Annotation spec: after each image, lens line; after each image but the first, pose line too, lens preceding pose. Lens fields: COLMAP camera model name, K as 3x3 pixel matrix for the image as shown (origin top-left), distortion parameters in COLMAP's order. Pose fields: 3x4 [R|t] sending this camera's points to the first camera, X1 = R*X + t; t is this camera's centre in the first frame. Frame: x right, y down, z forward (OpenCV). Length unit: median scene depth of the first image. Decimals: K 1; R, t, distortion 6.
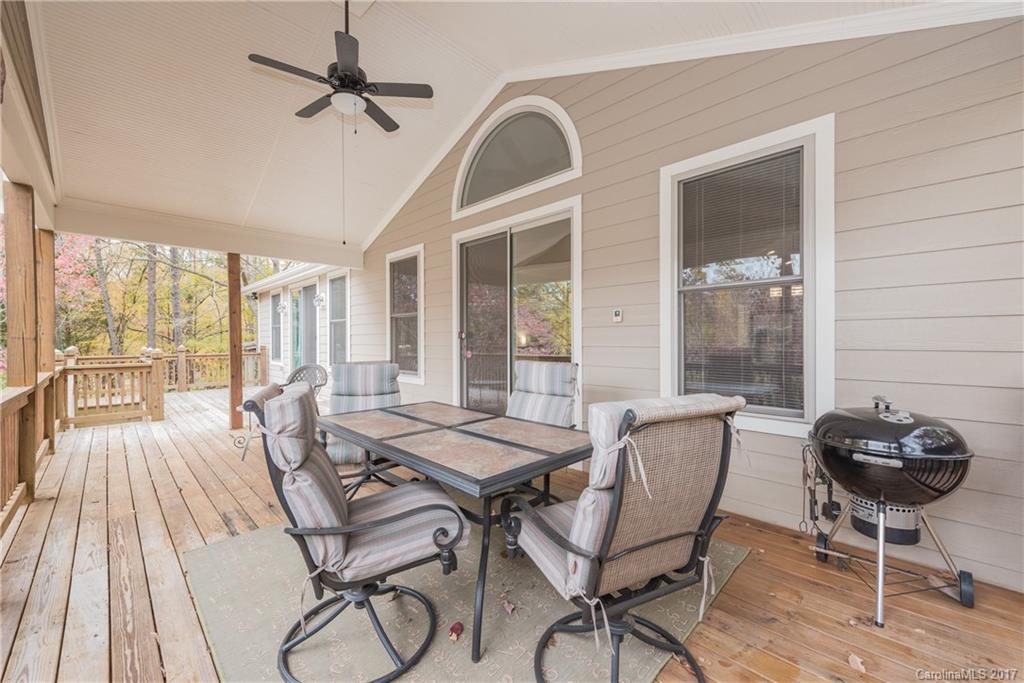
lens RADIAL K [[404.8, 0, 513.1], [0, 404.8, 342.1], [0, 0, 1]] dist [0.009534, -0.002823]
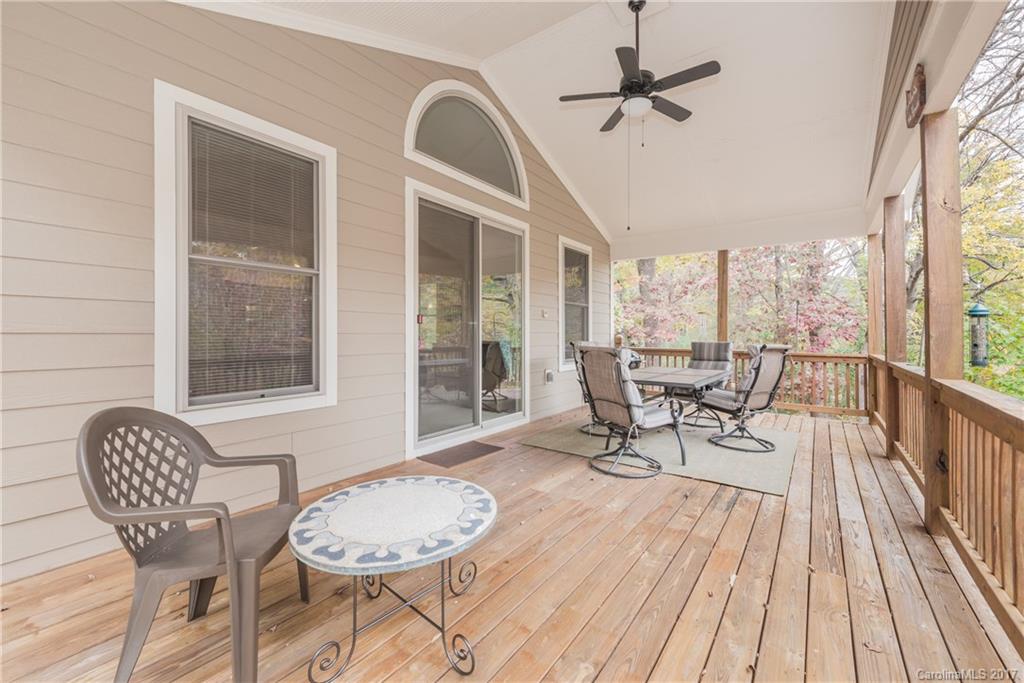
lens RADIAL K [[404.8, 0, 511.1], [0, 404.8, 337.7], [0, 0, 1]] dist [0.009534, -0.002823]
pose [[-0.138044, -0.003729, 0.990419, -1.211078], [0.000100, 0.999993, 0.003779, 0.020440], [-0.990426, 0.000621, -0.138043, 1.255419]]
